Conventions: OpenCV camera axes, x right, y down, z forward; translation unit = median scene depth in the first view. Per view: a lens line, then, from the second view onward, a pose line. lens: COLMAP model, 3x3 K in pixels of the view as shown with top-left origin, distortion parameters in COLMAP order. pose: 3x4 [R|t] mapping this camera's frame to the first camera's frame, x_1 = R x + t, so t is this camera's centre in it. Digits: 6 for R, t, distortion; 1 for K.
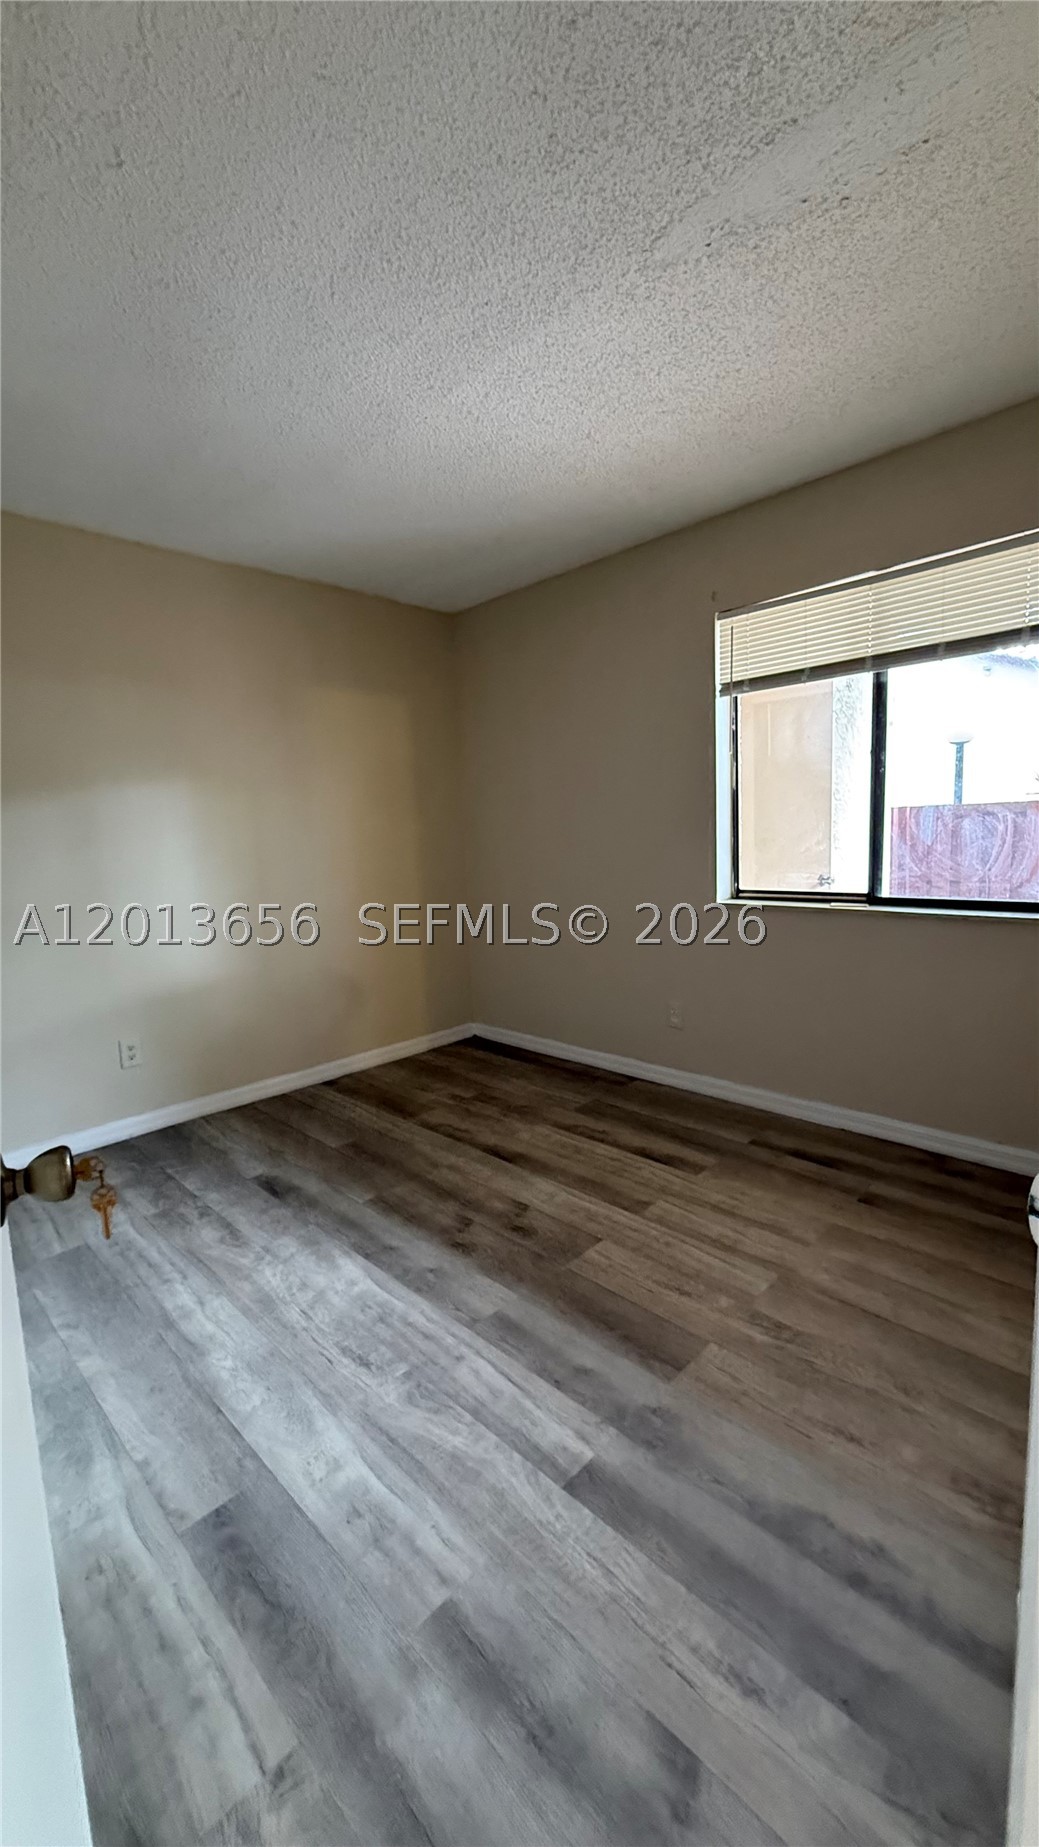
lens RADIAL K [[737.5, 0, 519.5], [0, 737.5, 923.5], [0, 0, 1]] dist [-0.001089, 0.000104]
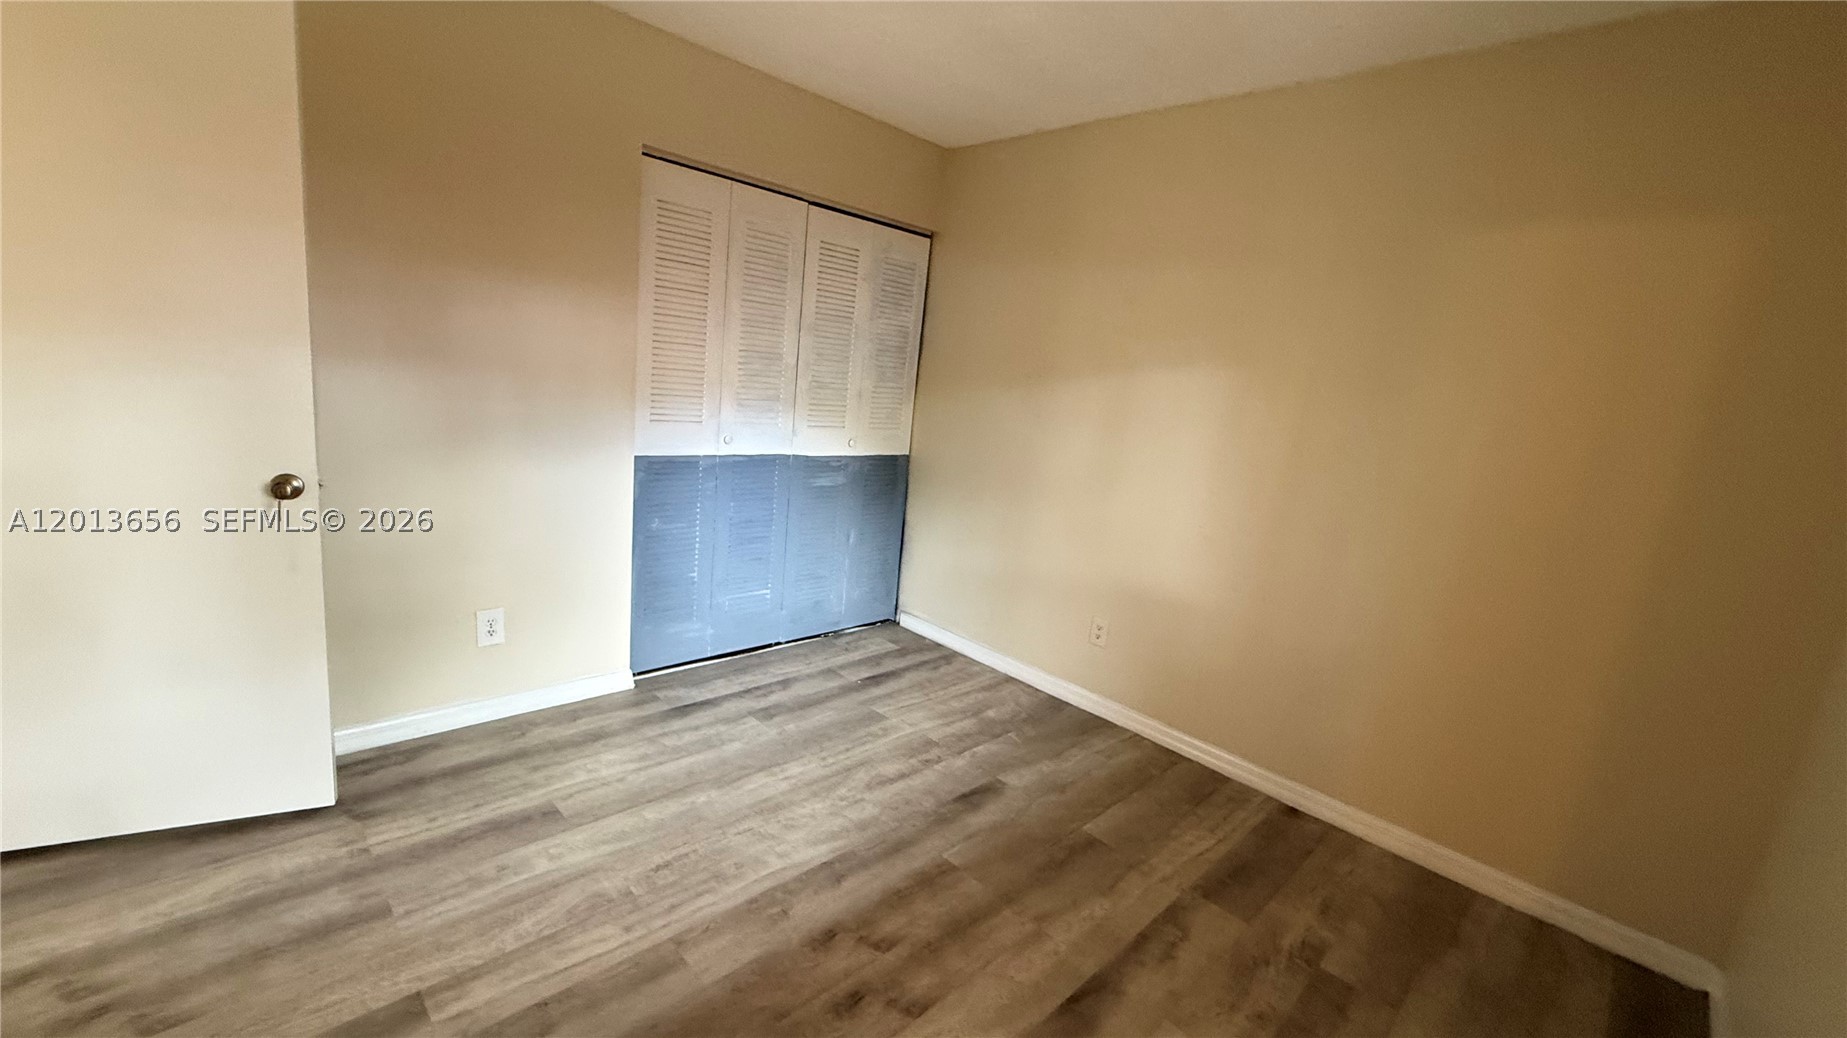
lens RADIAL K [[737.5, 0, 923.5], [0, 737.5, 519.0], [0, 0, 1]] dist [-0.001089, 0.000104]
pose [[-0.016785, 0.233594, -0.972189, 0.578222], [-0.221920, 0.947204, 0.231422, -0.207854], [0.974920, 0.219633, 0.035941, 0.923542]]
